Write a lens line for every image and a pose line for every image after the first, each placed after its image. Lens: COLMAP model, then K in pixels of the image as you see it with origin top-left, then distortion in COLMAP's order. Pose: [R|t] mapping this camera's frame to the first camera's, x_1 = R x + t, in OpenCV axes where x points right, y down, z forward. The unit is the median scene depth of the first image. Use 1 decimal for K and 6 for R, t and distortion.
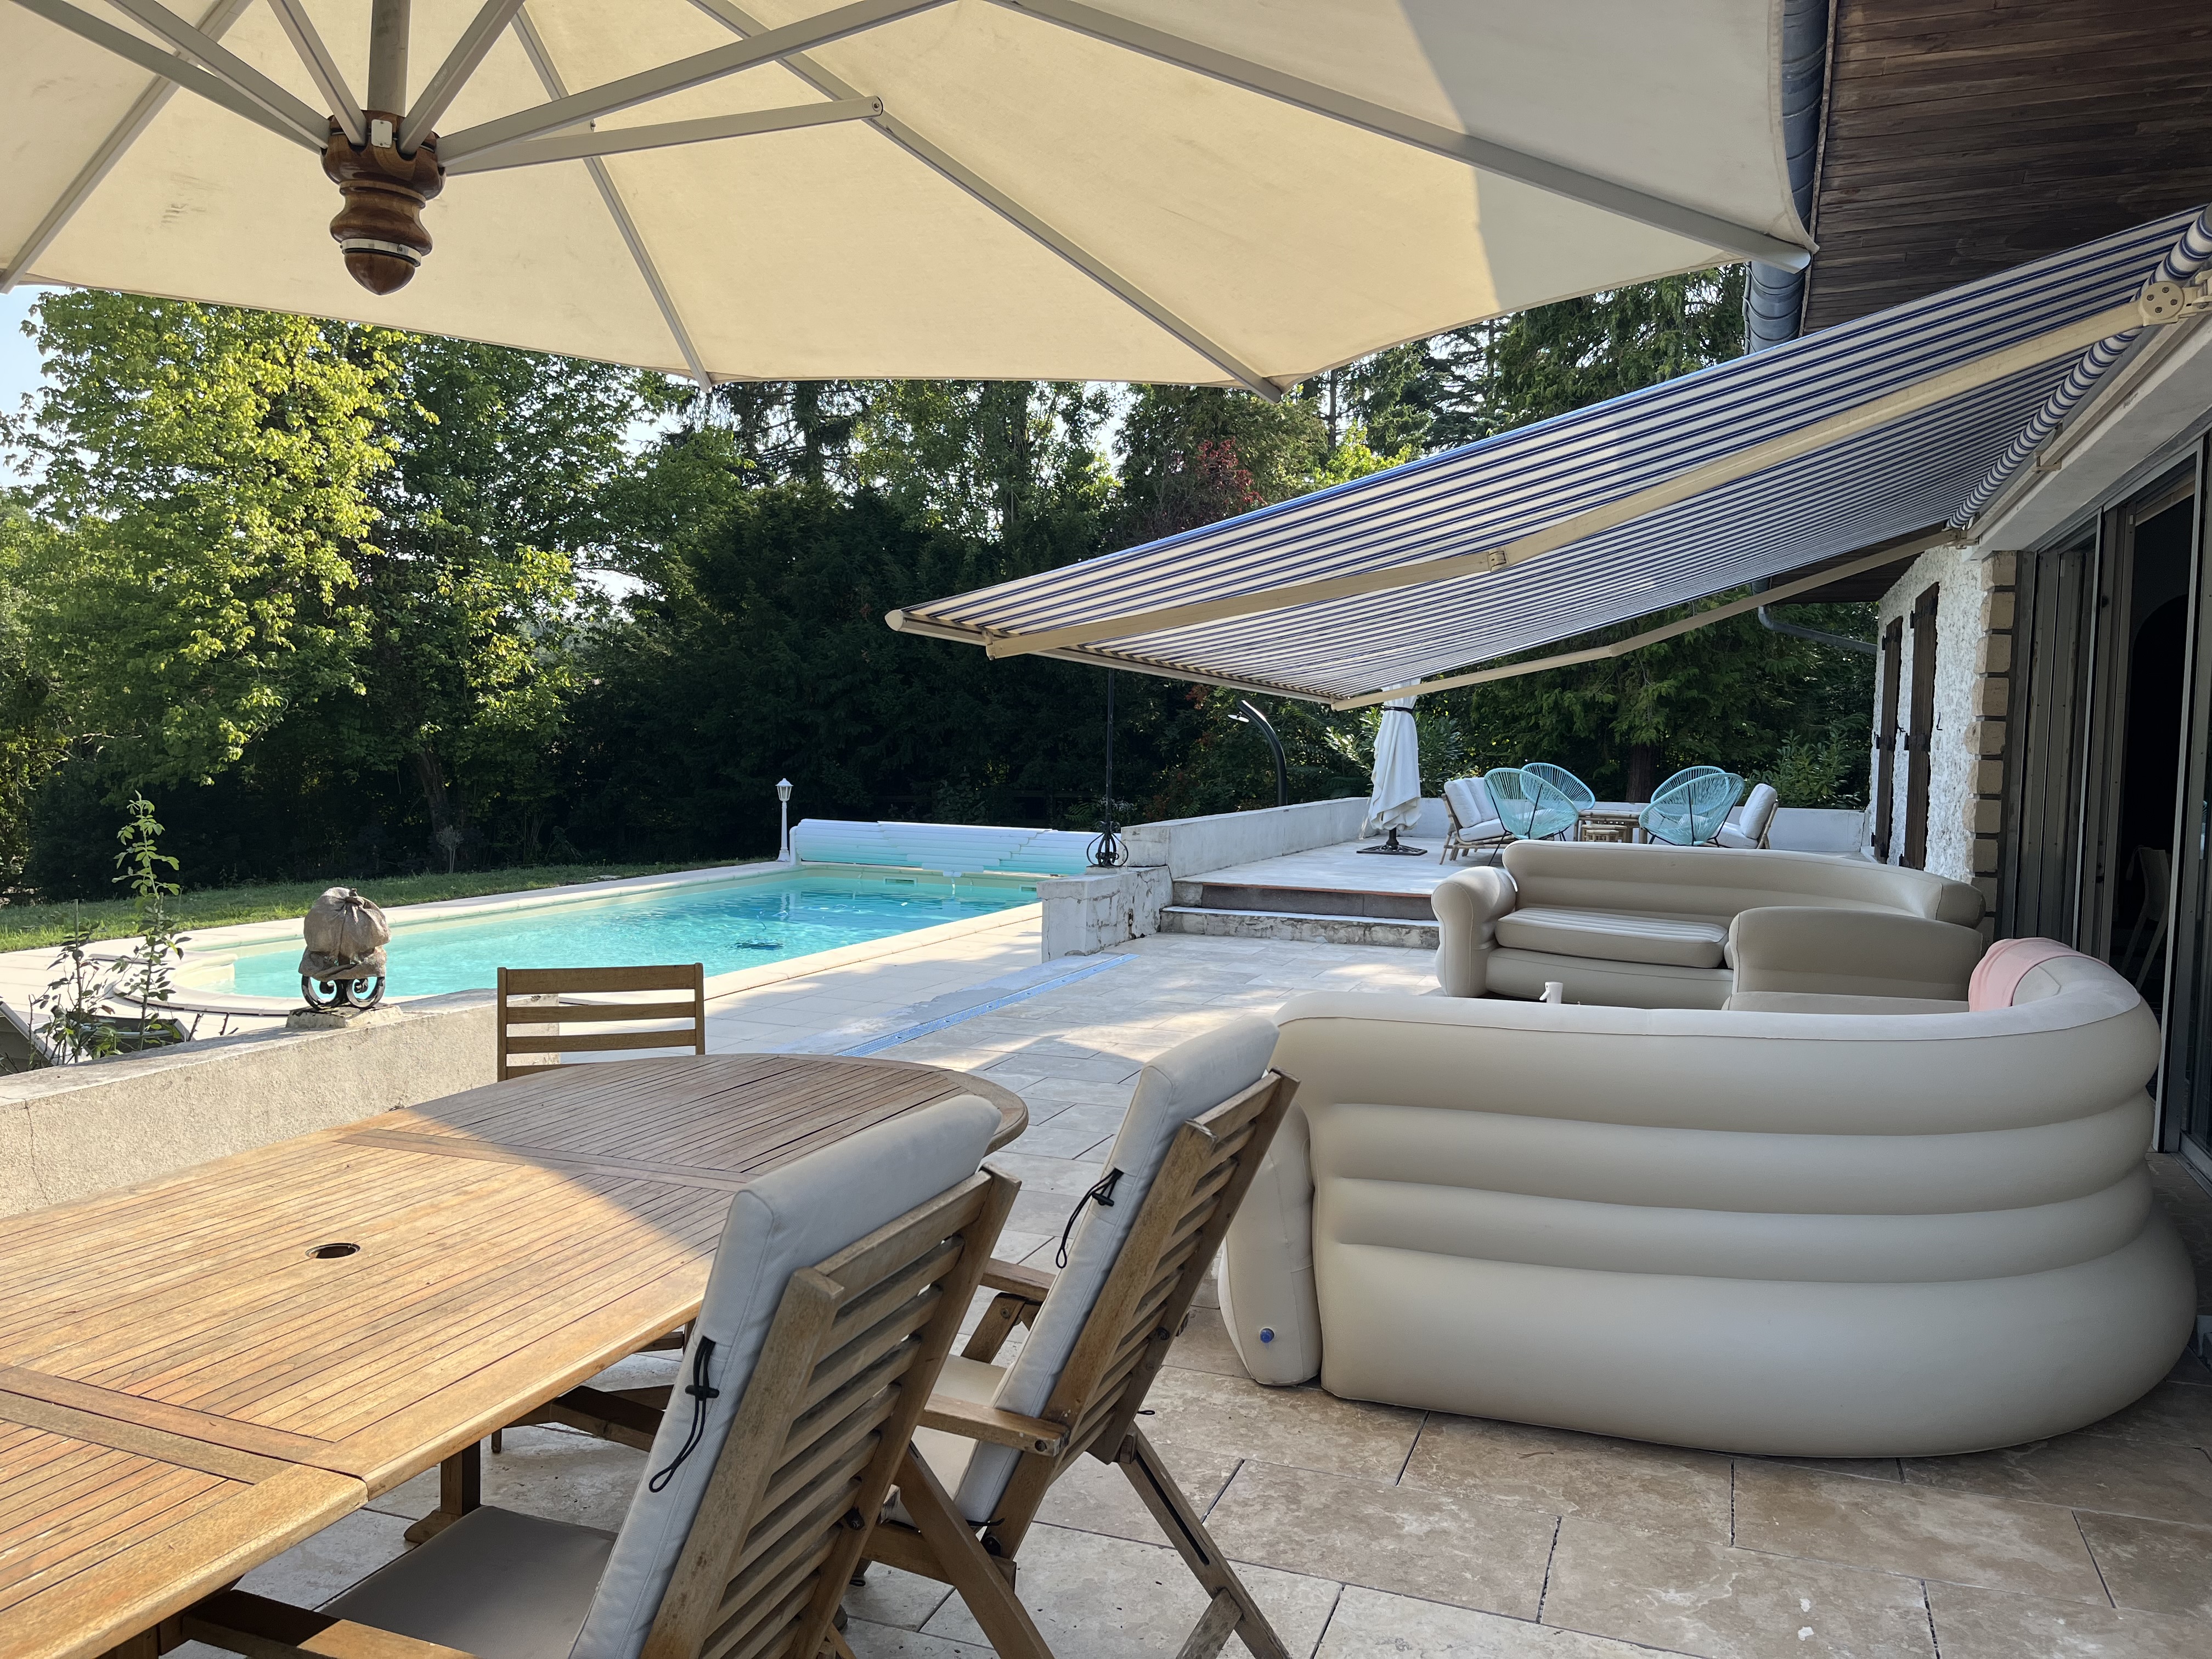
lens RADIAL K [[1677.1, 0, 1105.6], [0, 1677.1, 846.4], [0, 0, 1]] dist [0.098487, -0.133388]
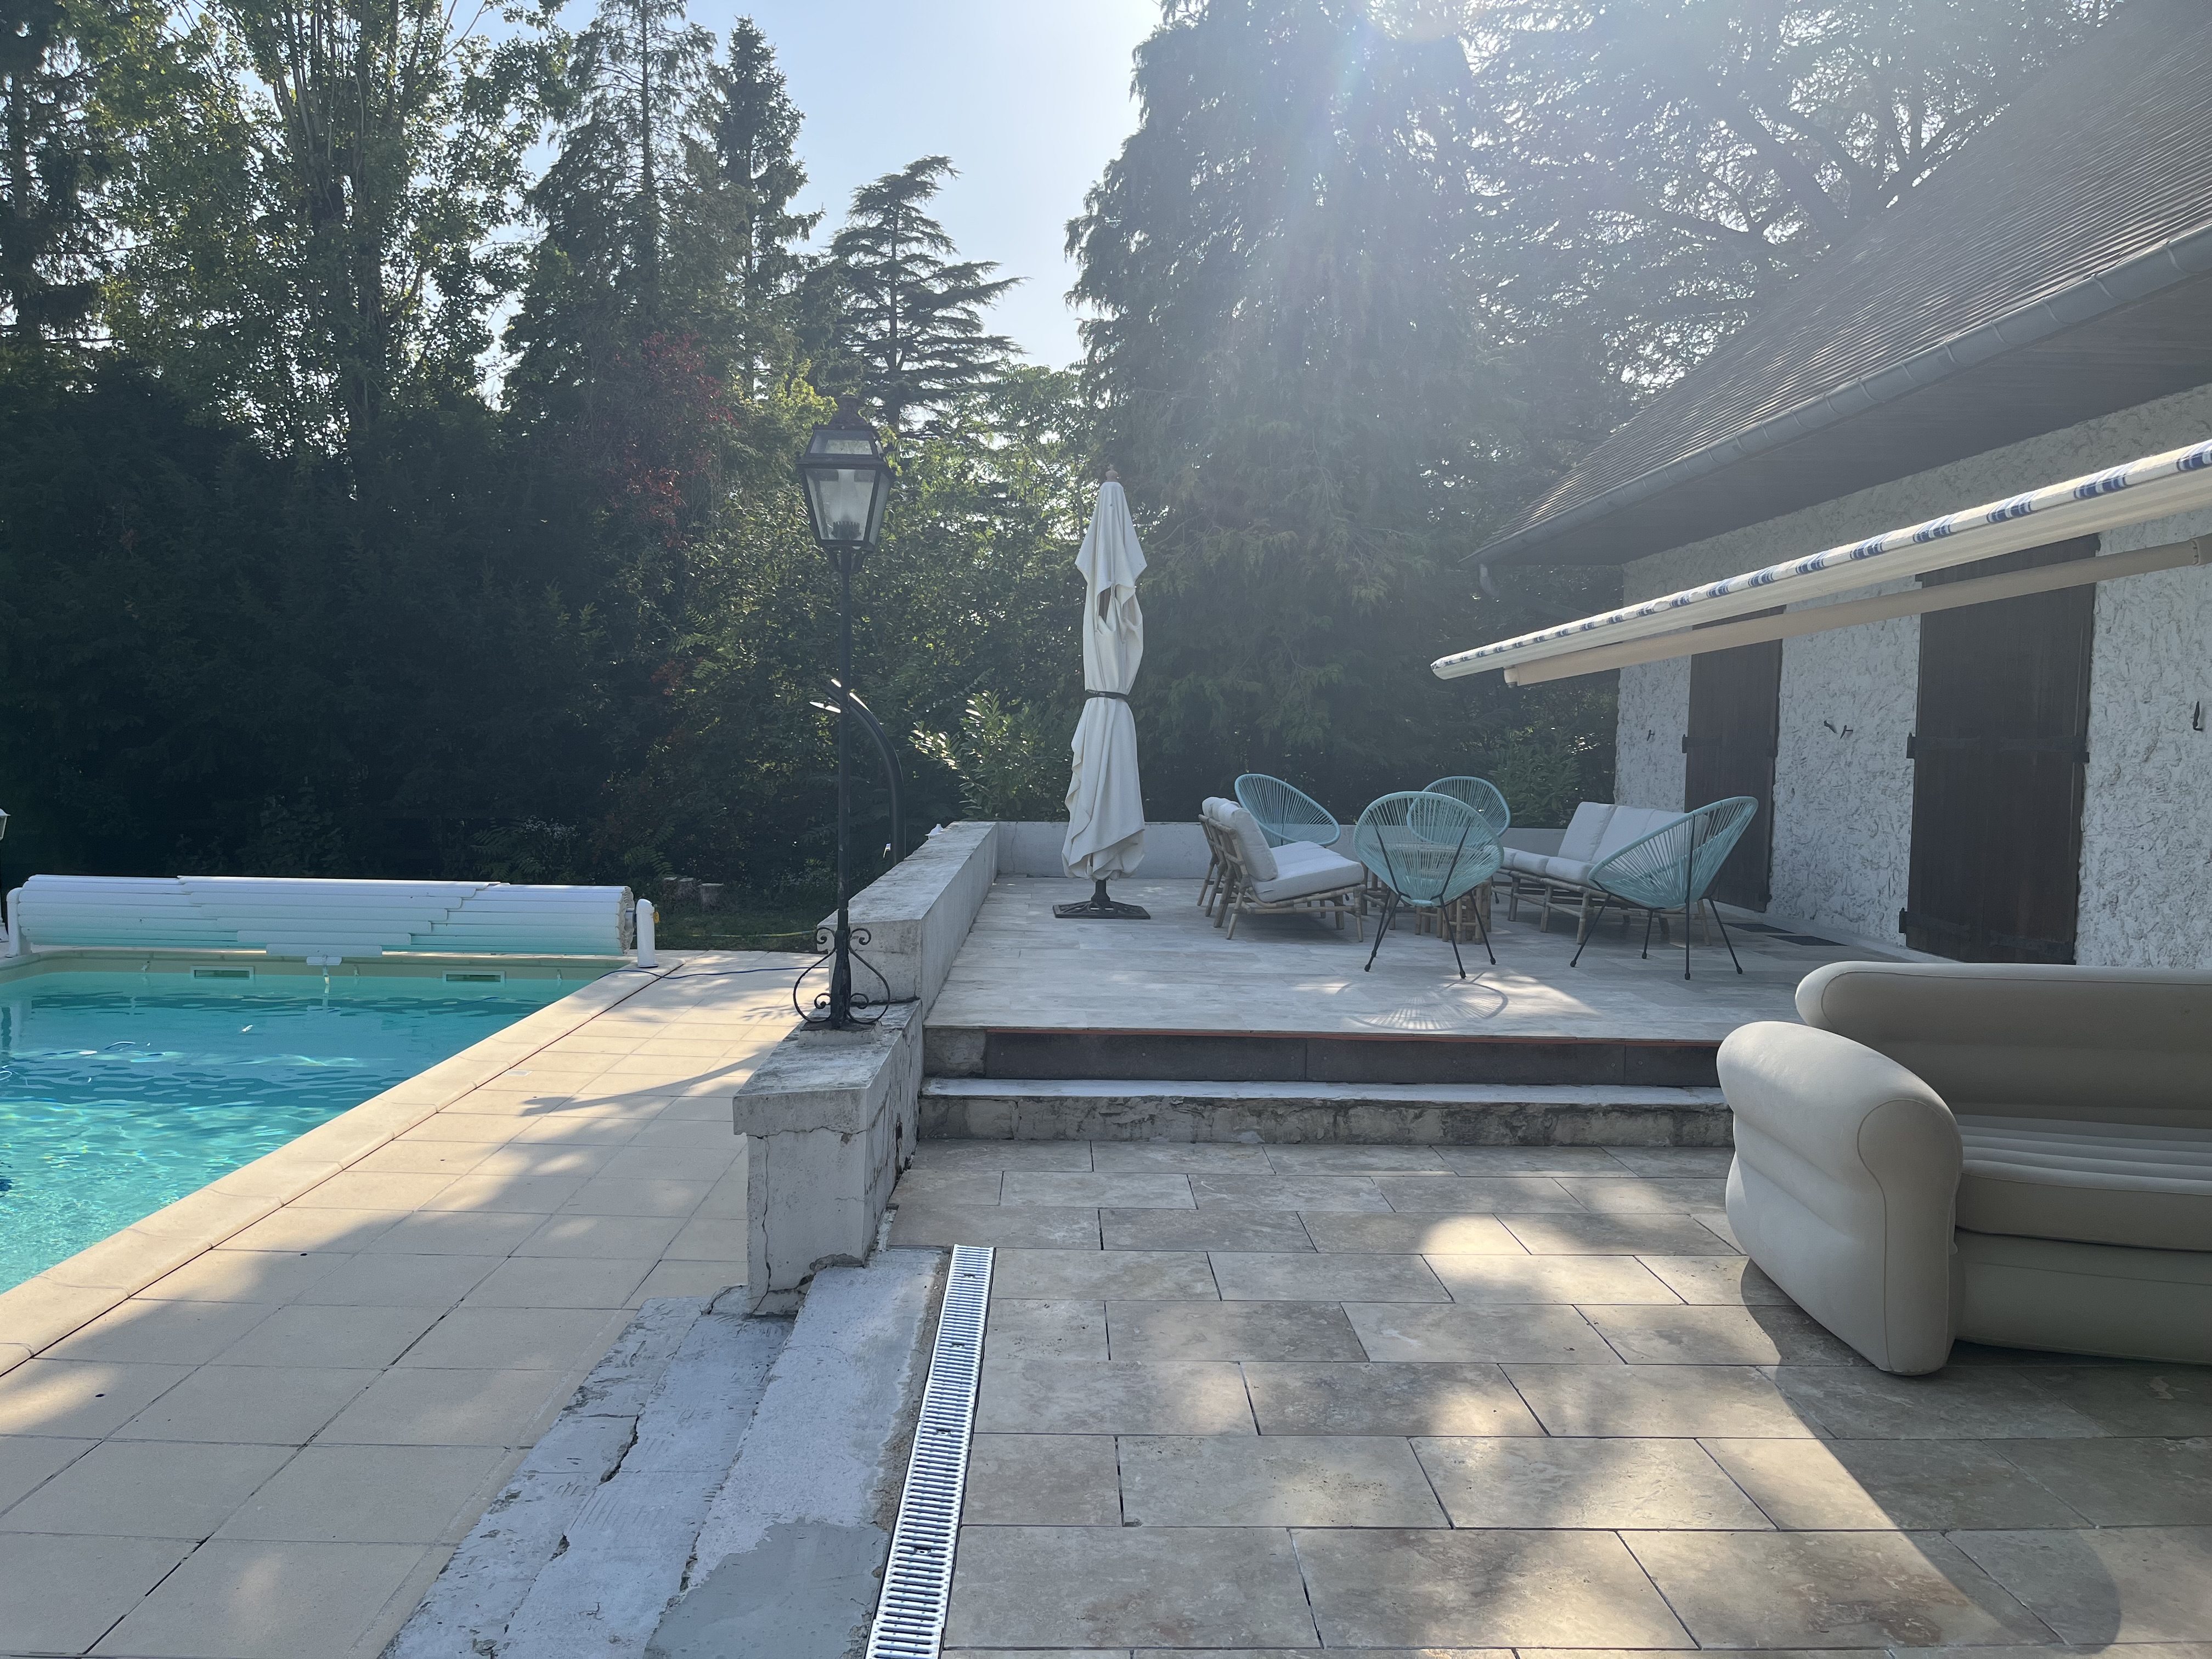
lens RADIAL K [[1677.1, 0, 1105.6], [0, 1677.1, 846.4], [0, 0, 1]] dist [0.098487, -0.133388]
pose [[0.924813, -0.026271, 0.379513, -0.055236], [0.024837, 0.999654, 0.008677, -0.020386], [-0.379609, 0.001401, 0.925146, 0.286033]]
